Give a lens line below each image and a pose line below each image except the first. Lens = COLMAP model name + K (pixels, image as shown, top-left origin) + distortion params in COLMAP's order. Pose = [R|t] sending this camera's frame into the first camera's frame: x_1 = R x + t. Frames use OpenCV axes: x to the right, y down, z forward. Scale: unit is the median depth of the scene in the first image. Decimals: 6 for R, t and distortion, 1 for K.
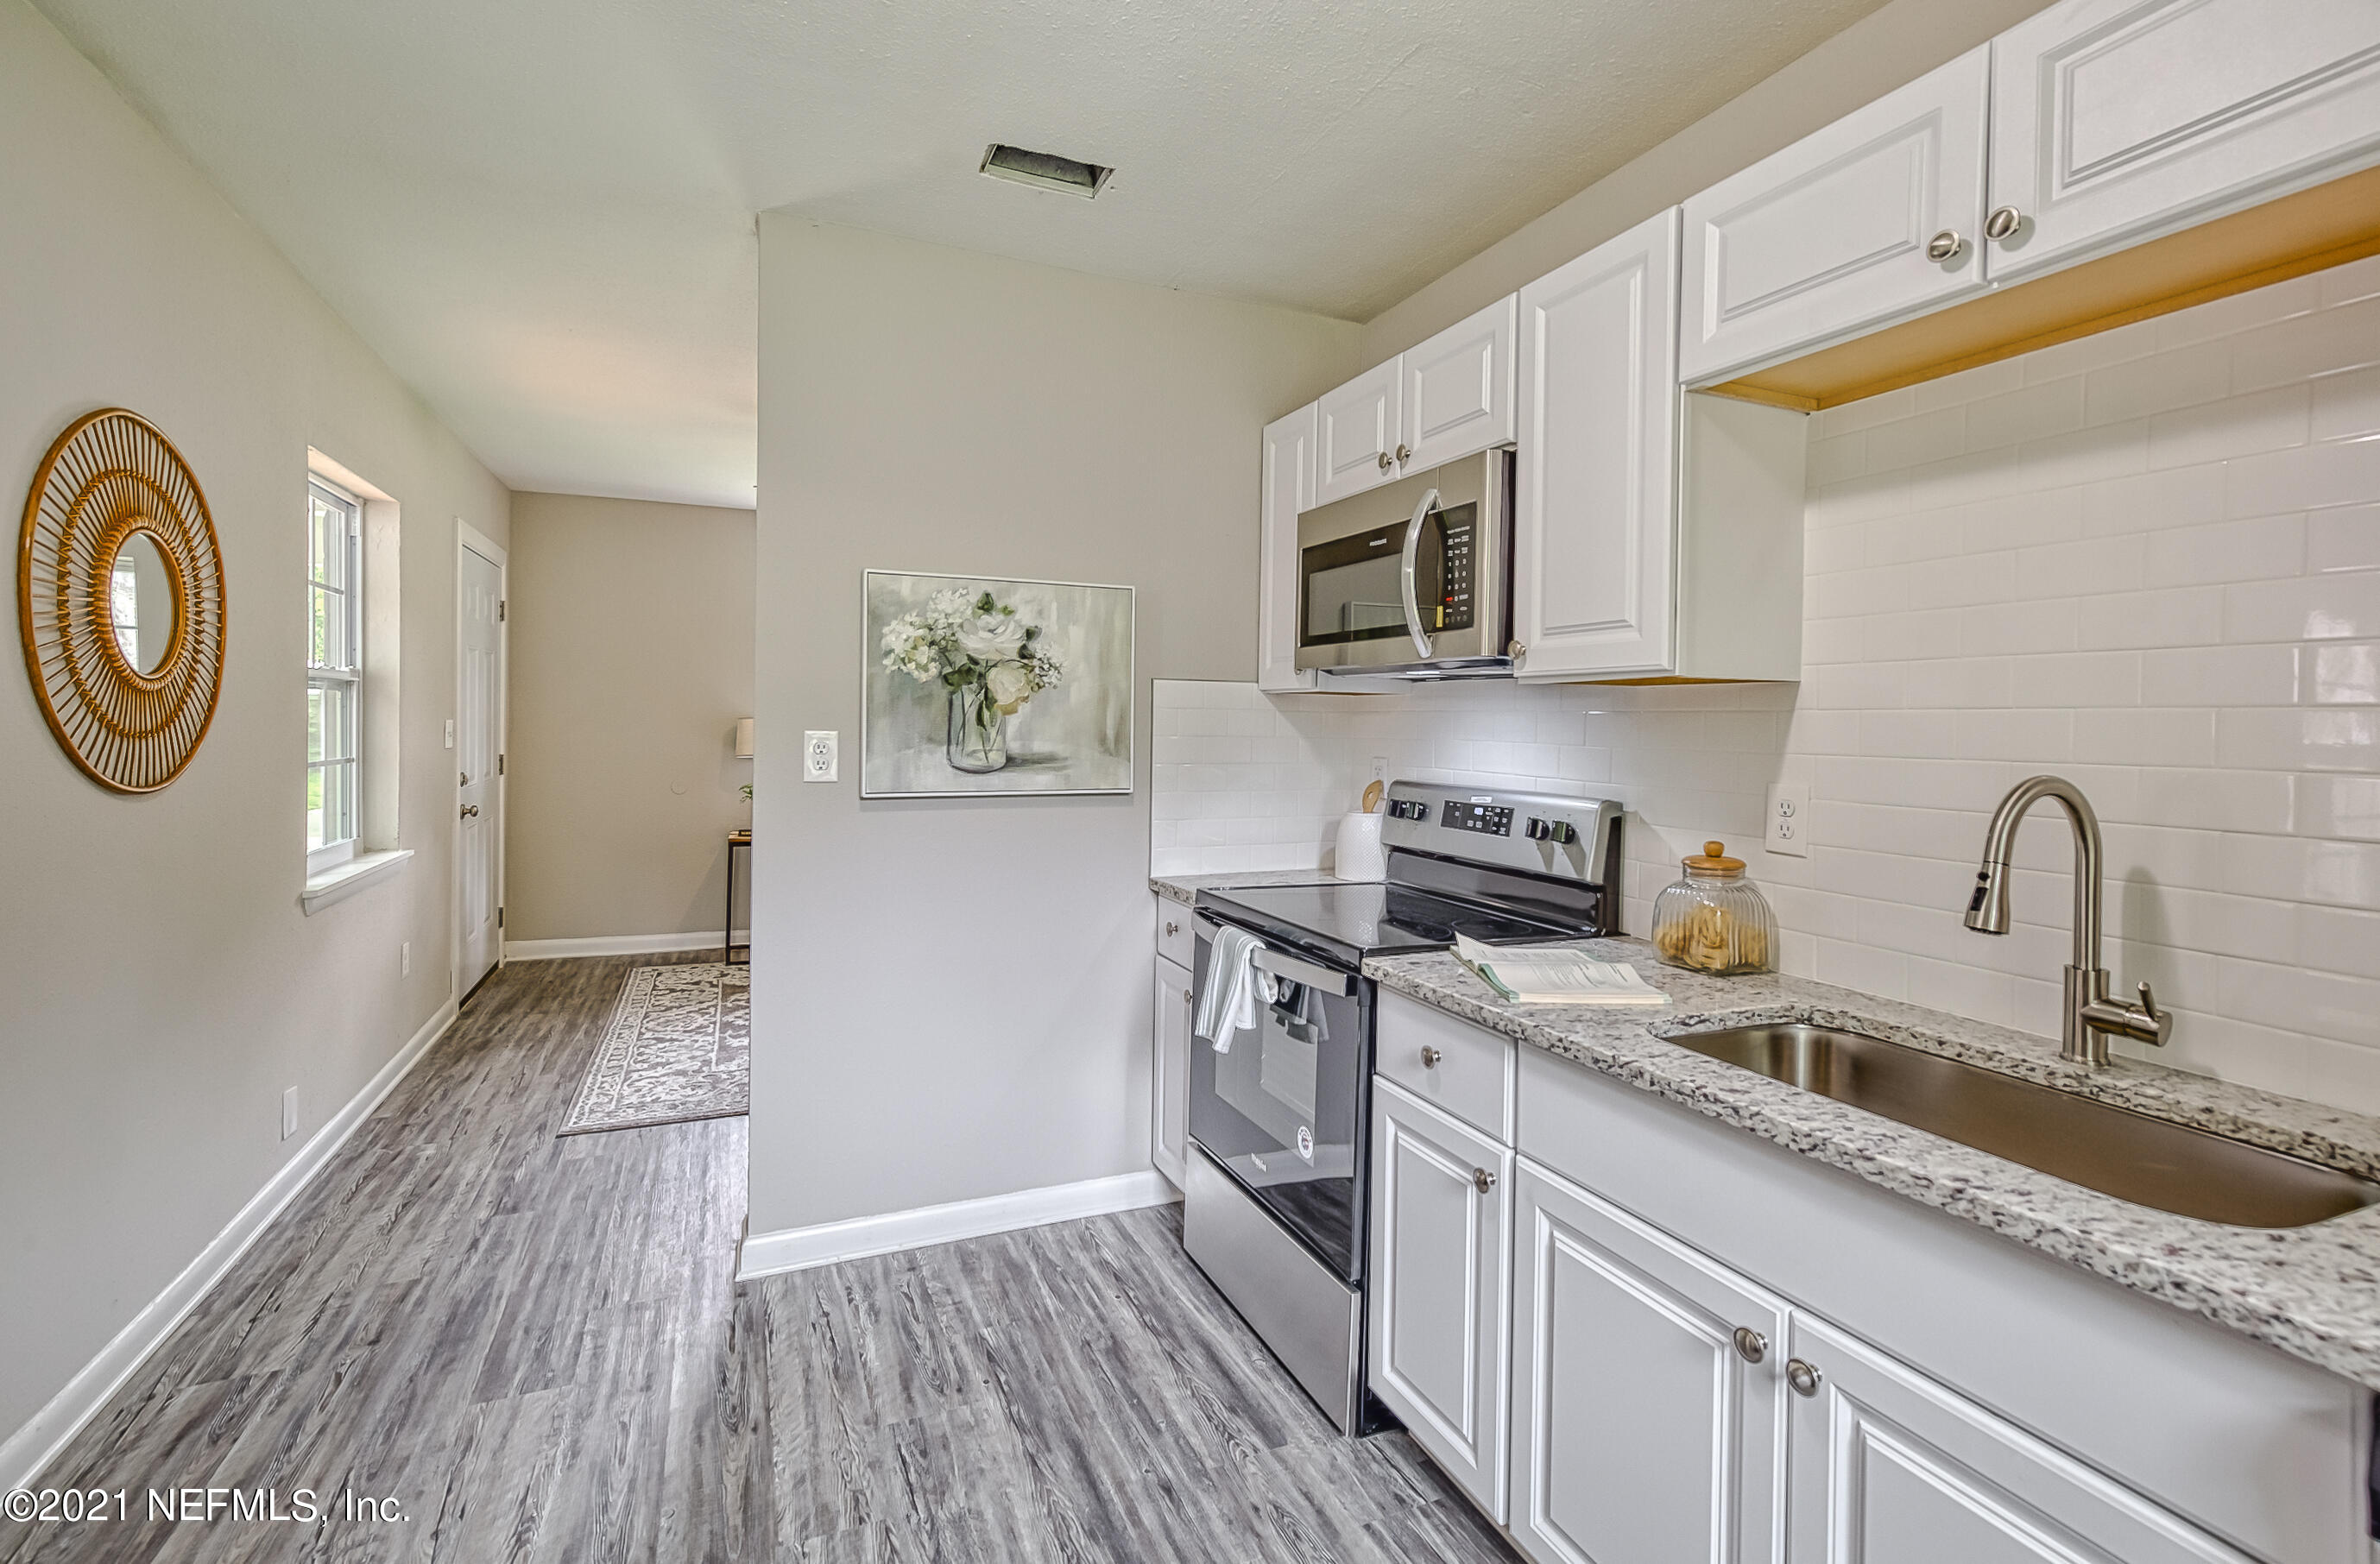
lens RADIAL K [[1080.6, 0, 1190.0], [0, 1080.6, 782.0], [0, 0, 1]] dist [-0.001522, 0.000323]
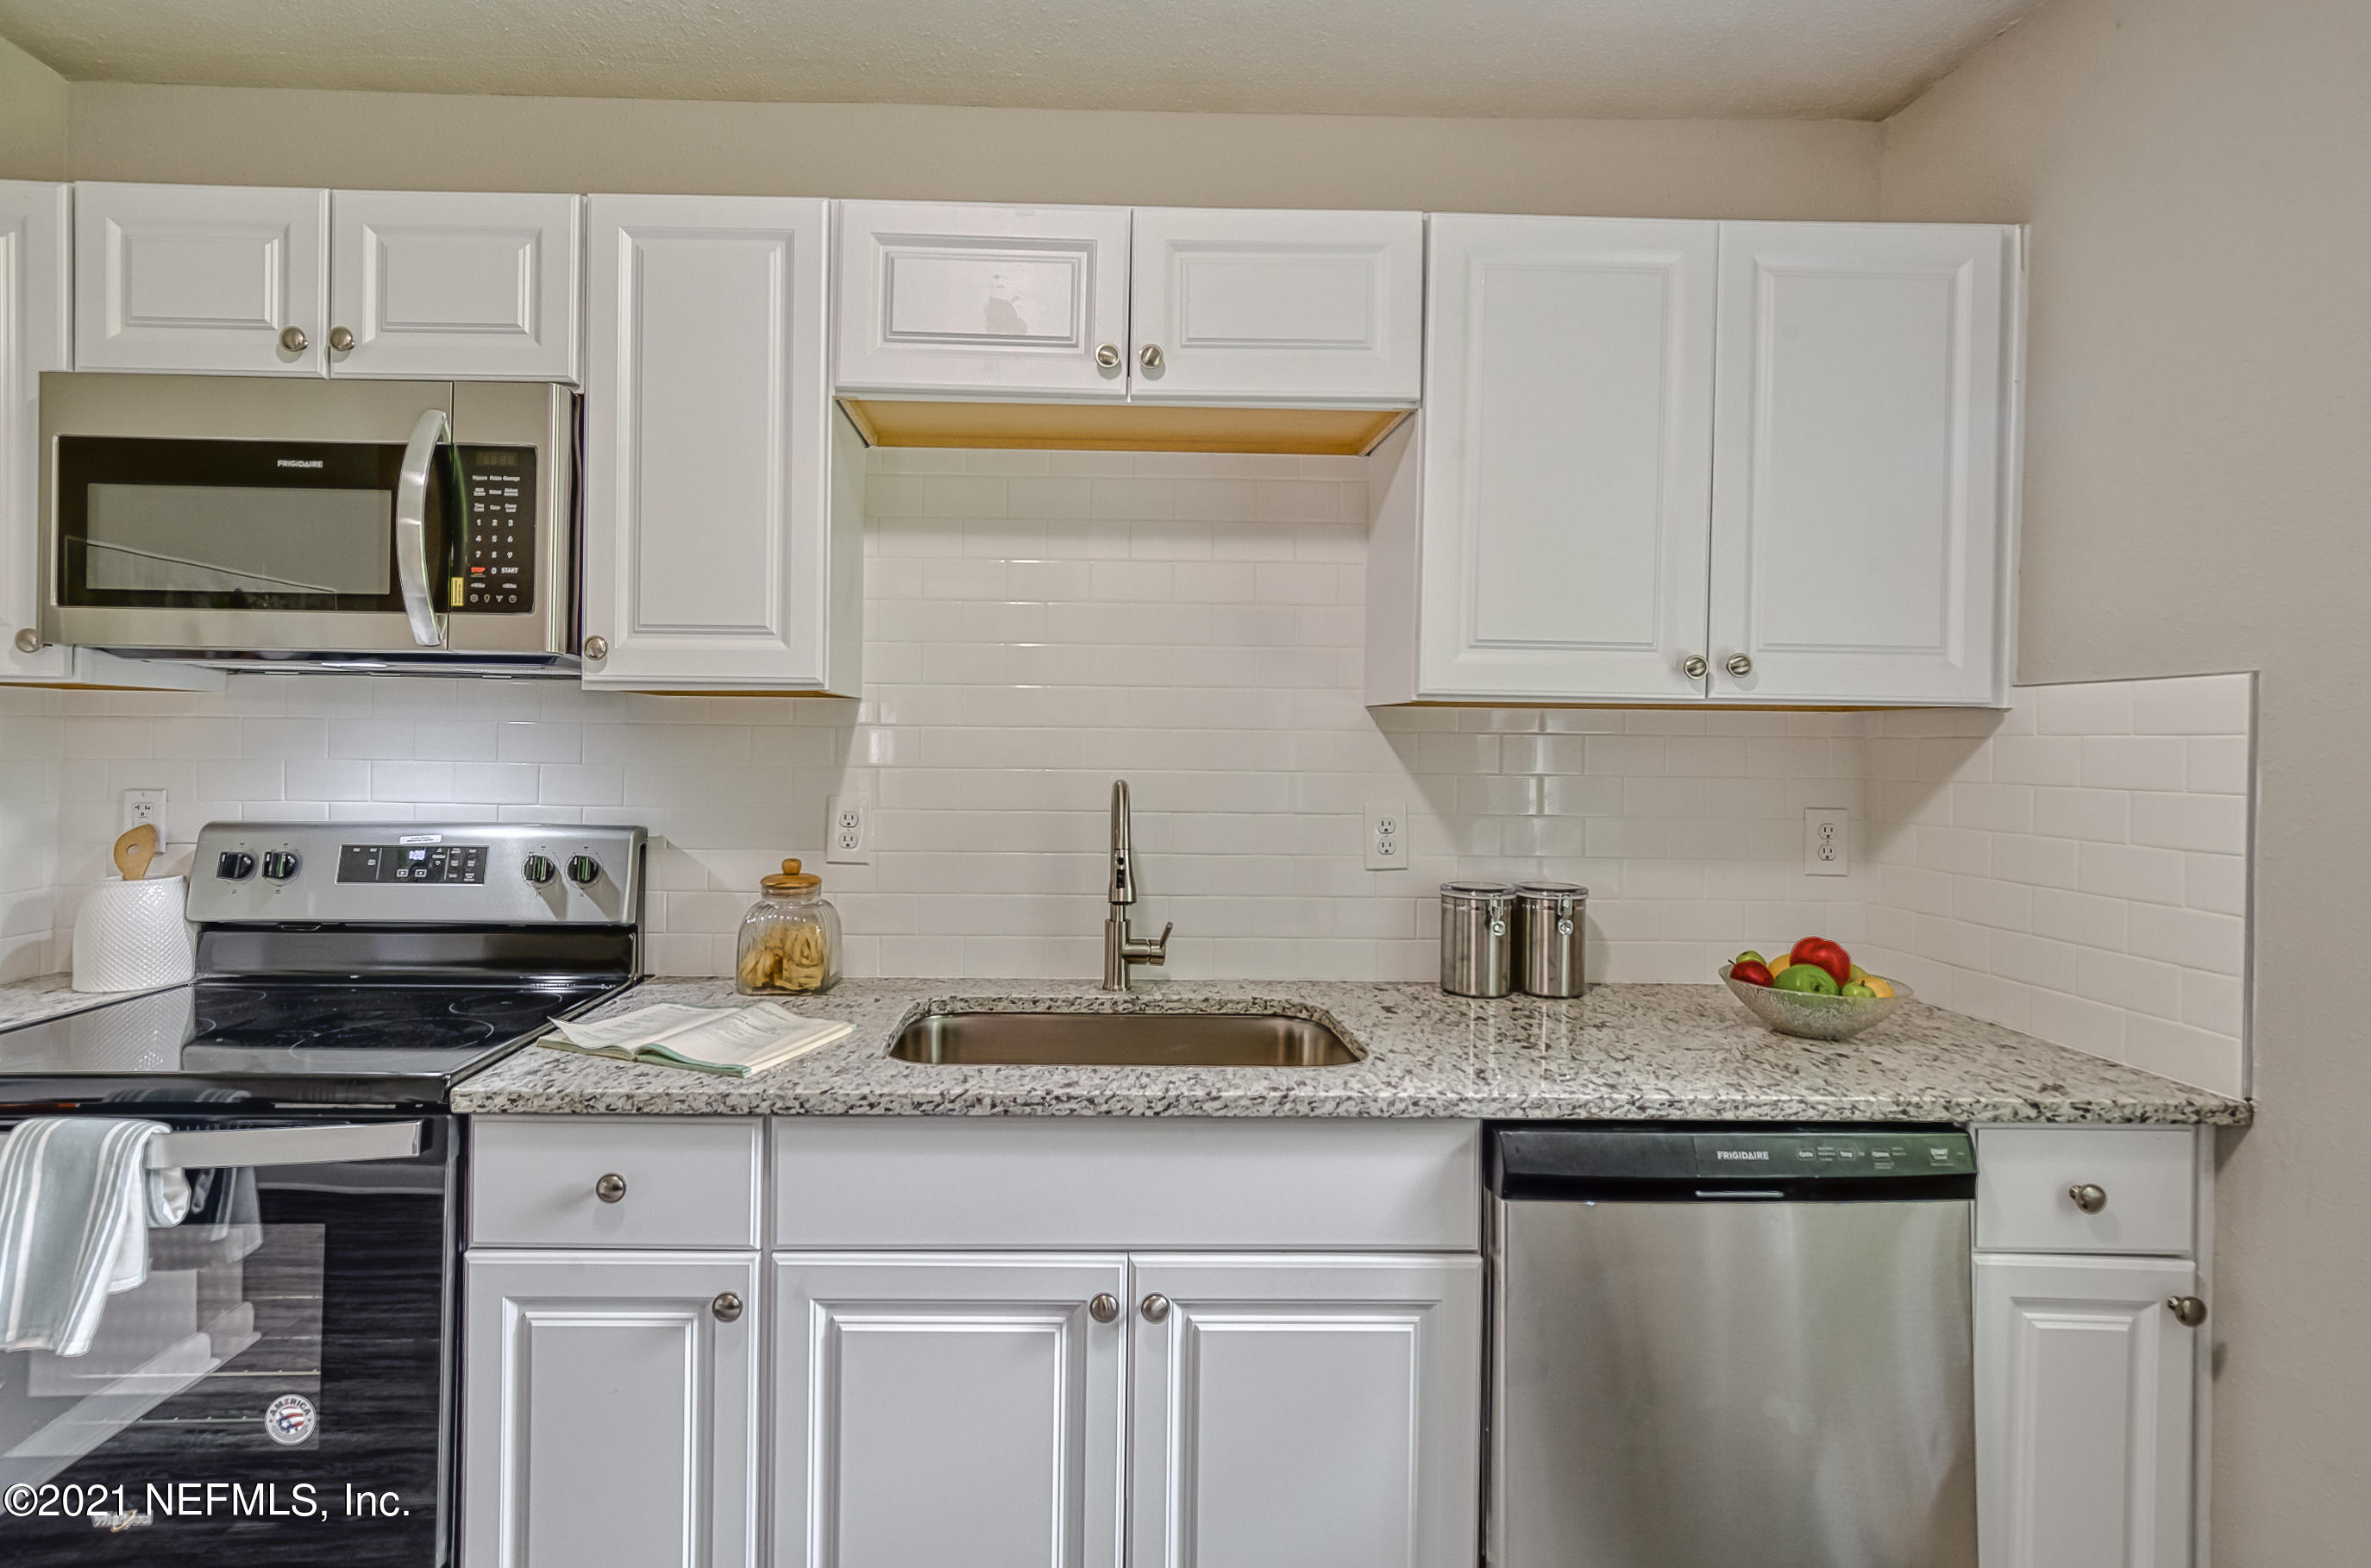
lens RADIAL K [[1036.4, 0, 1185.5], [0, 1036.4, 784.0], [0, 0, 1]] dist [-0.011907, 0.009136]
pose [[0.374556, -0.043267, 0.926194, -0.253222], [0.045870, 0.998552, 0.028097, -0.023416], [-0.926069, 0.031961, 0.375999, 0.319646]]
